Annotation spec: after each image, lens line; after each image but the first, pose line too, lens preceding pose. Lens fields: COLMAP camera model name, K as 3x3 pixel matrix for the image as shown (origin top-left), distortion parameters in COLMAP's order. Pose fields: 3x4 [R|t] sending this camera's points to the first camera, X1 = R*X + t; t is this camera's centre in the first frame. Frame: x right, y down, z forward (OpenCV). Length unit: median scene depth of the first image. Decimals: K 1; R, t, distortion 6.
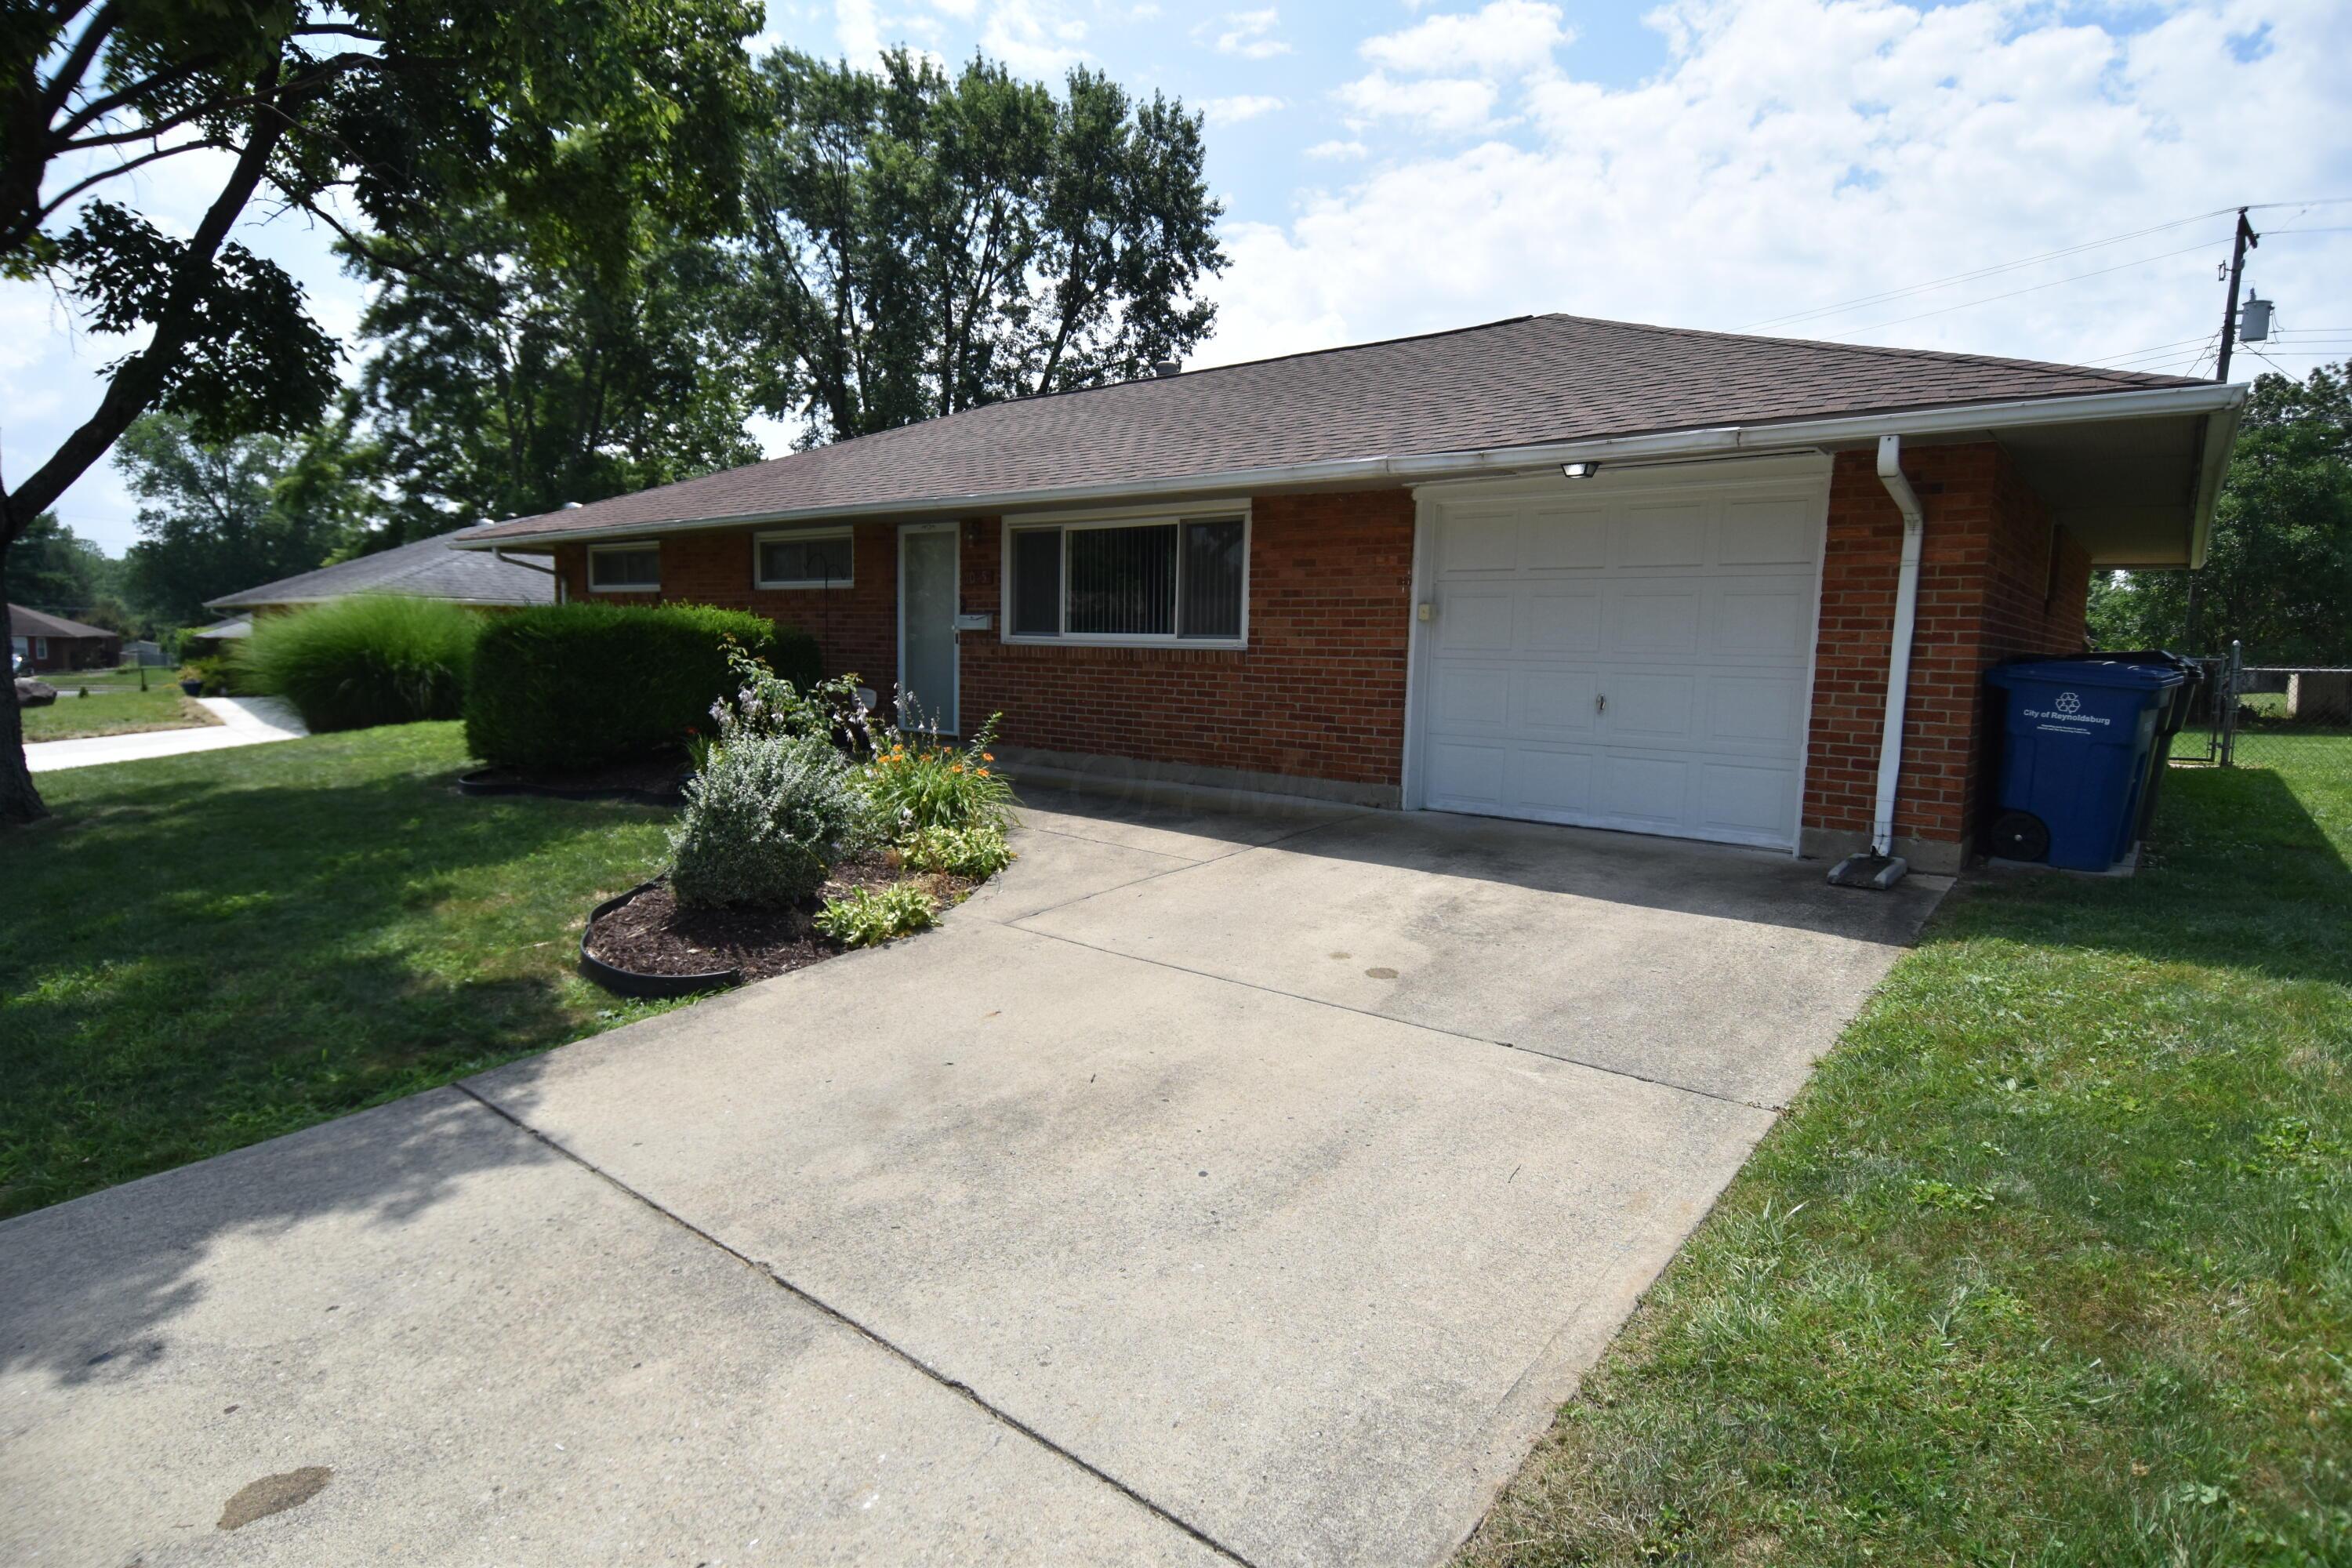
lens RADIAL K [[1224.5, 0, 1176.0], [0, 1224.5, 784.0], [0, 0, 1]] dist [0.034315, -0.038366]
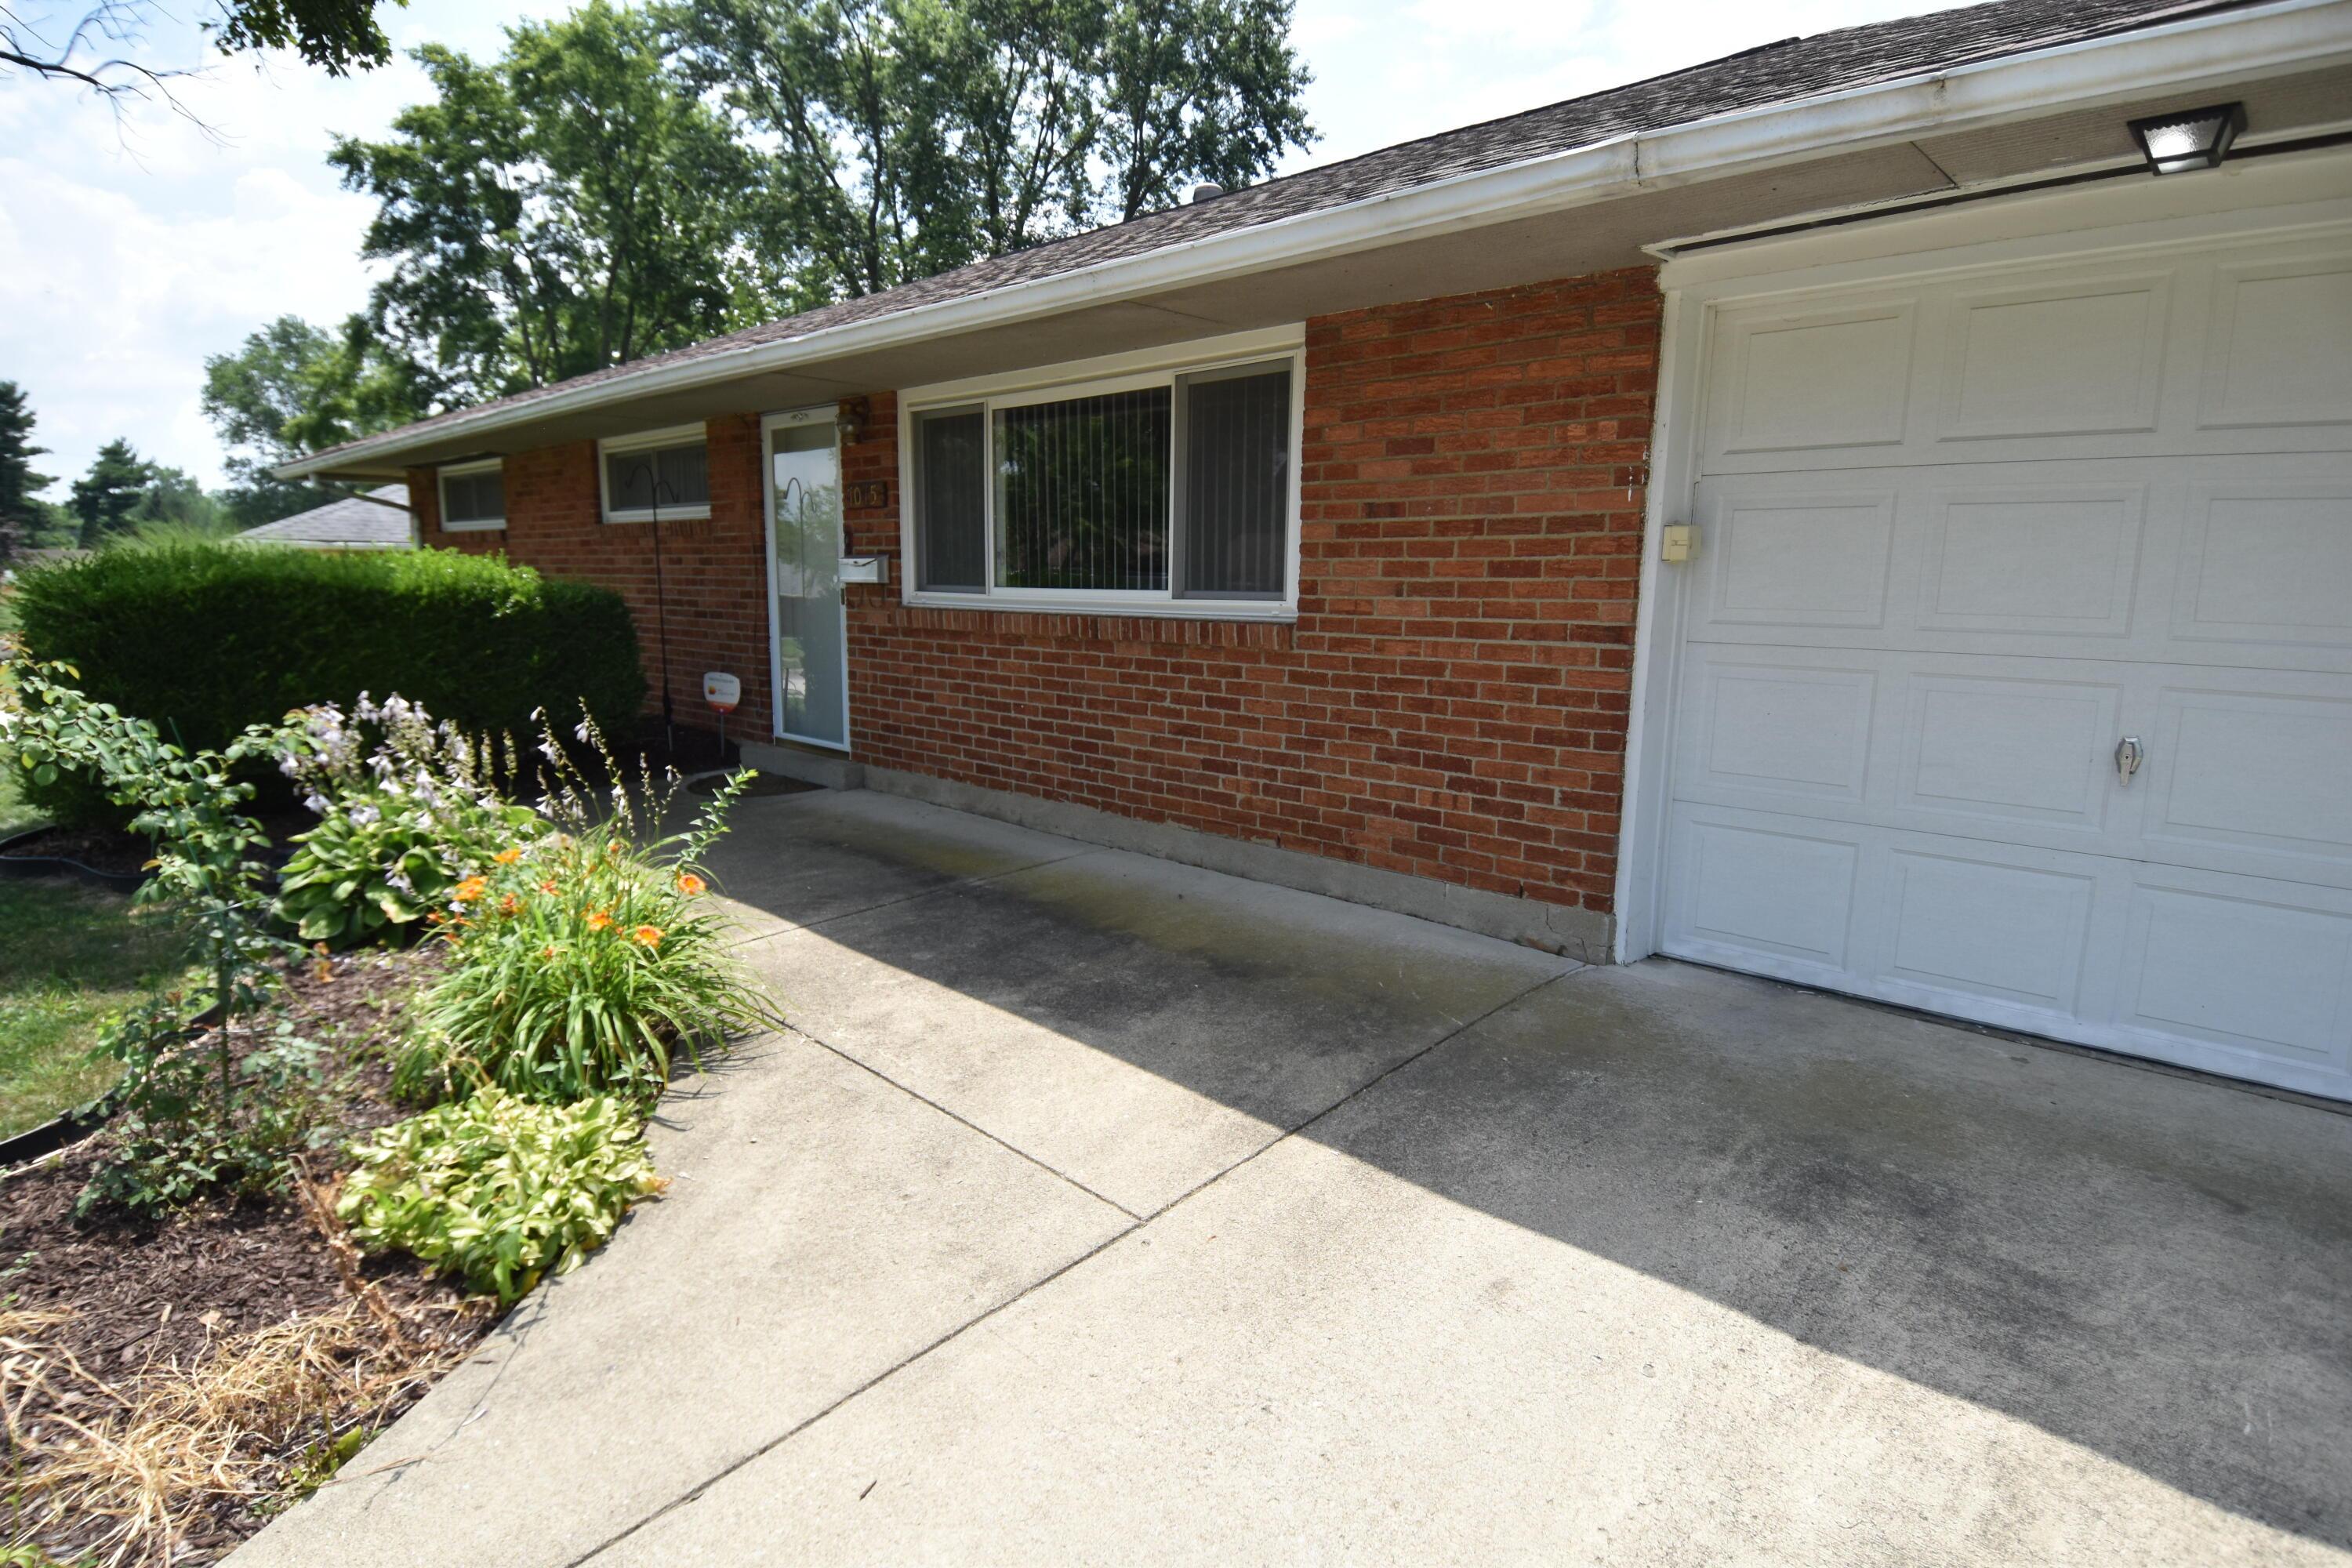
lens RADIAL K [[1224.5, 0, 1176.0], [0, 1224.5, 784.0], [0, 0, 1]] dist [0.034315, -0.038366]
pose [[0.996978, 0.002565, -0.077645, 0.032695], [0.001322, 0.998750, 0.049971, -0.045902], [0.077676, -0.049922, 0.995728, 0.326249]]
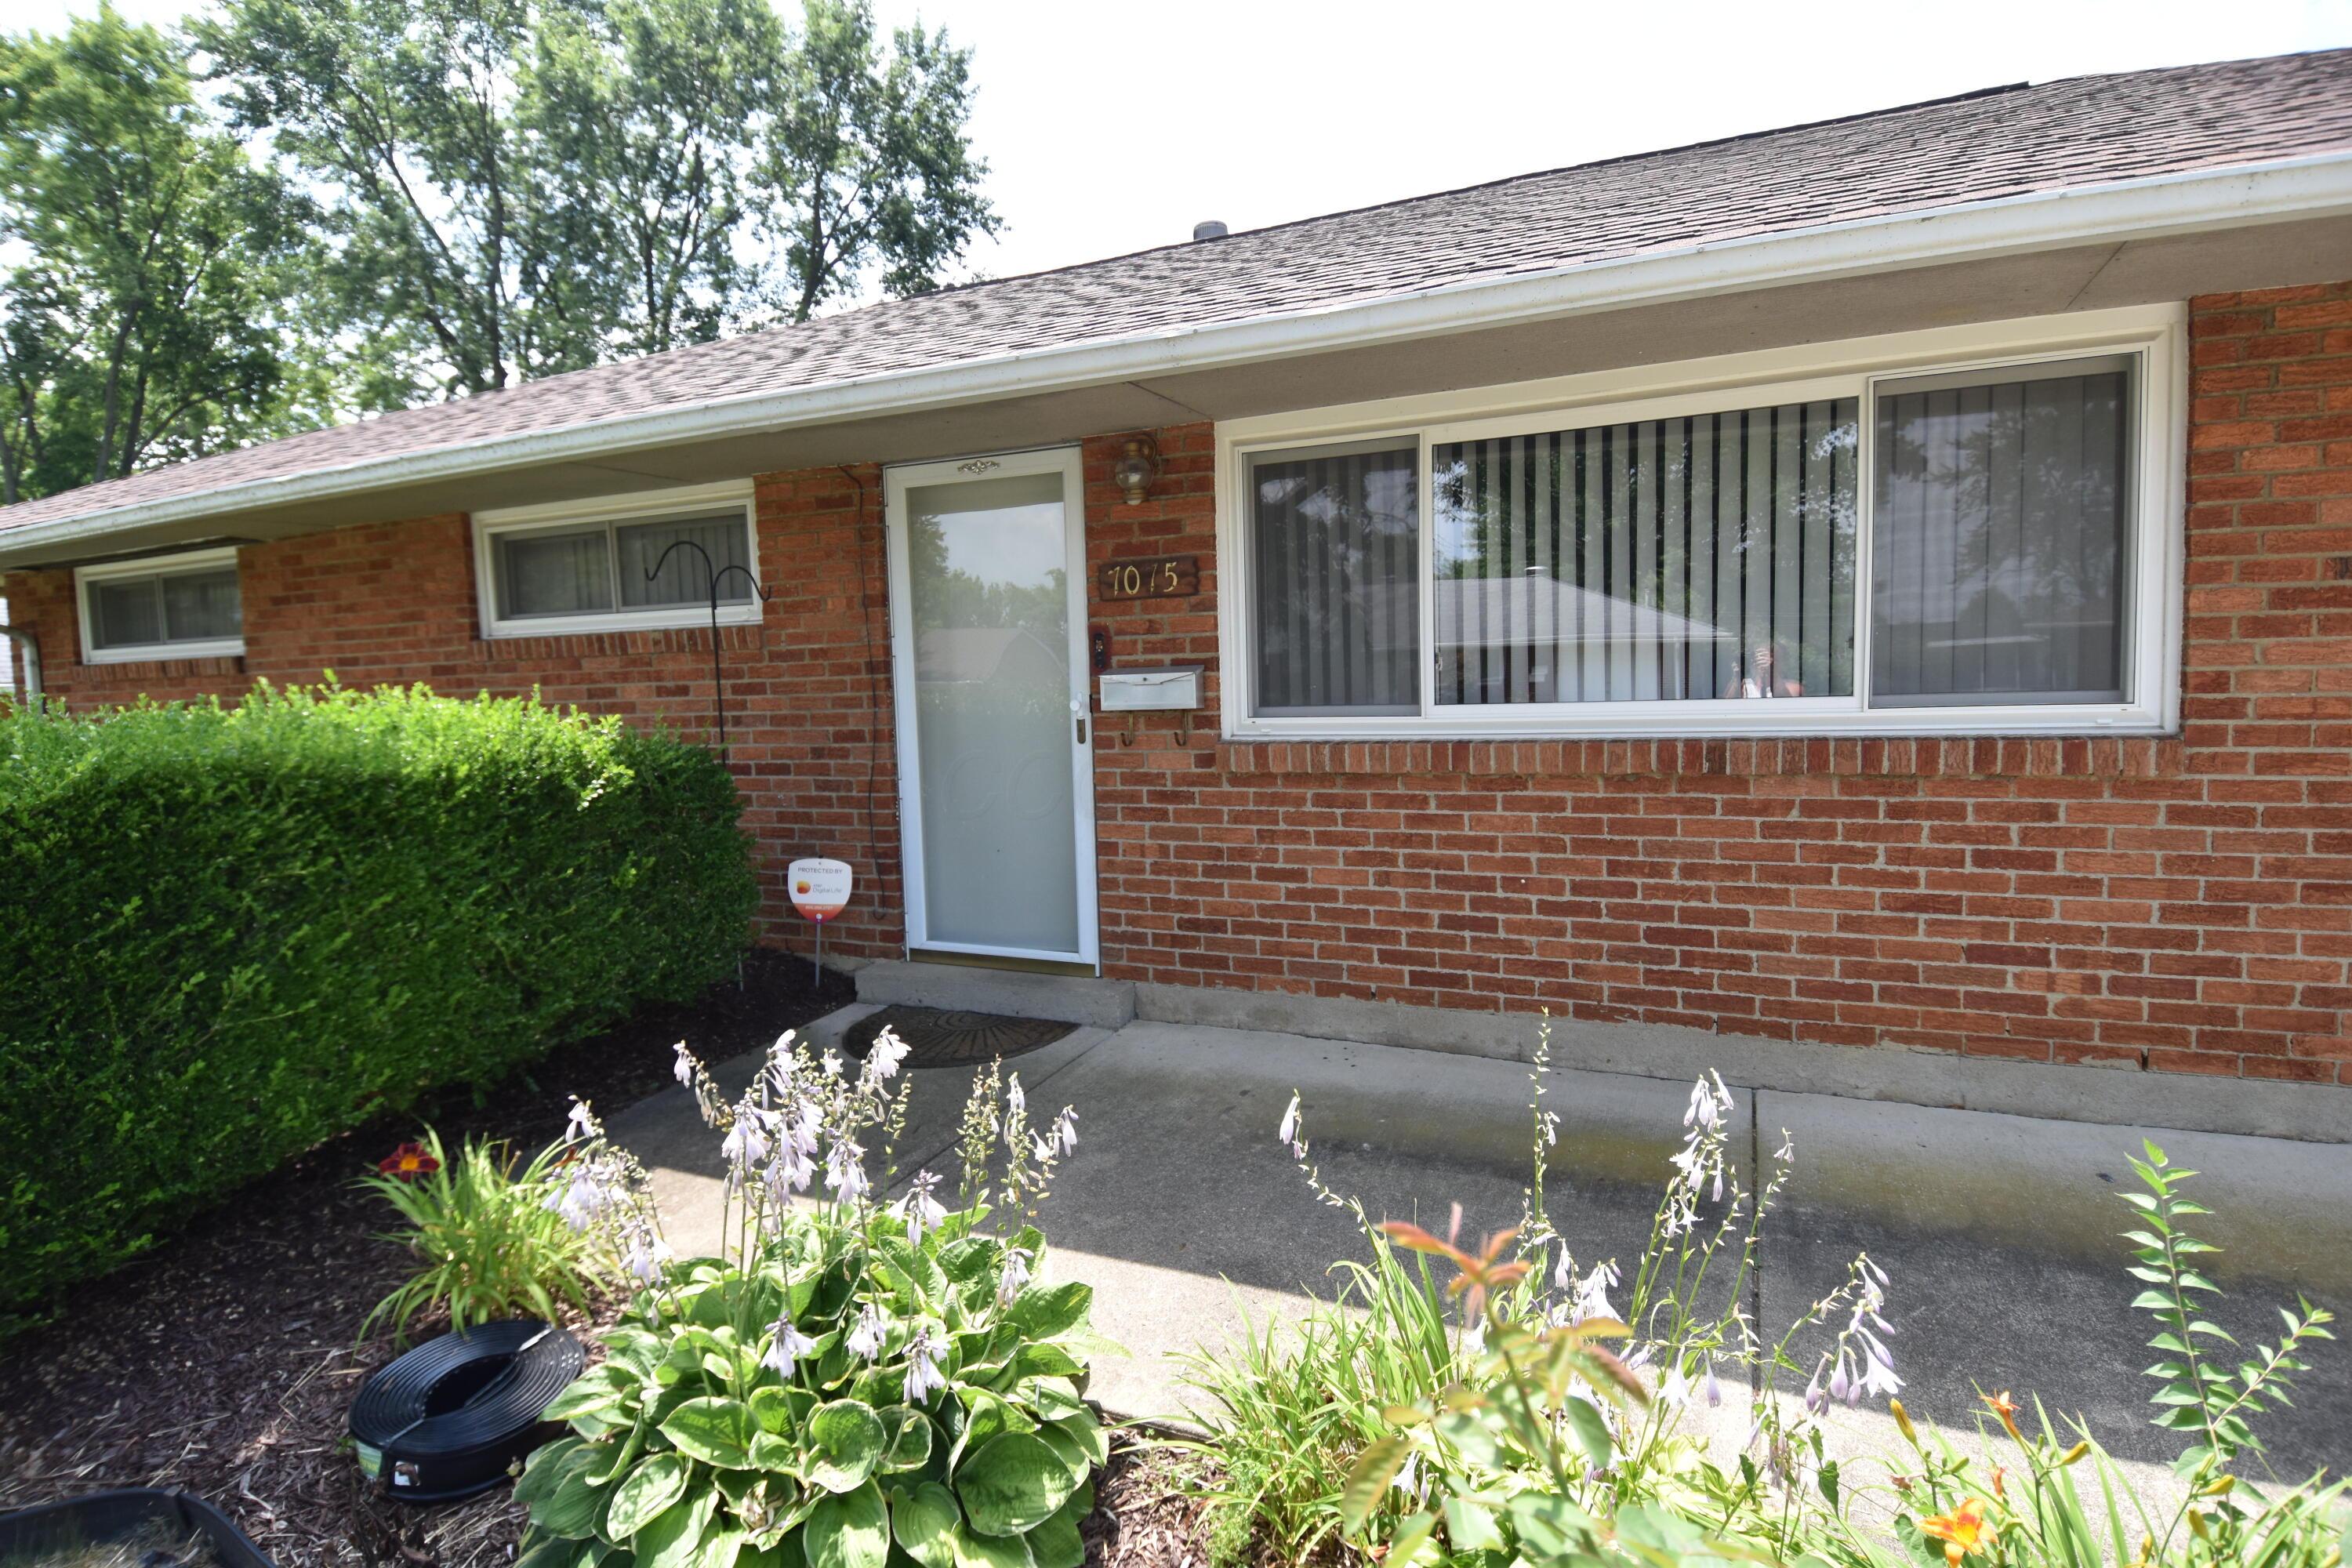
lens RADIAL K [[1224.5, 0, 1176.0], [0, 1224.5, 784.0], [0, 0, 1]] dist [0.034315, -0.038366]
pose [[0.967413, -0.075908, 0.241556, -0.209340], [0.081633, 0.996567, -0.013768, -0.078100], [-0.239682, 0.033038, 0.970289, 0.500320]]
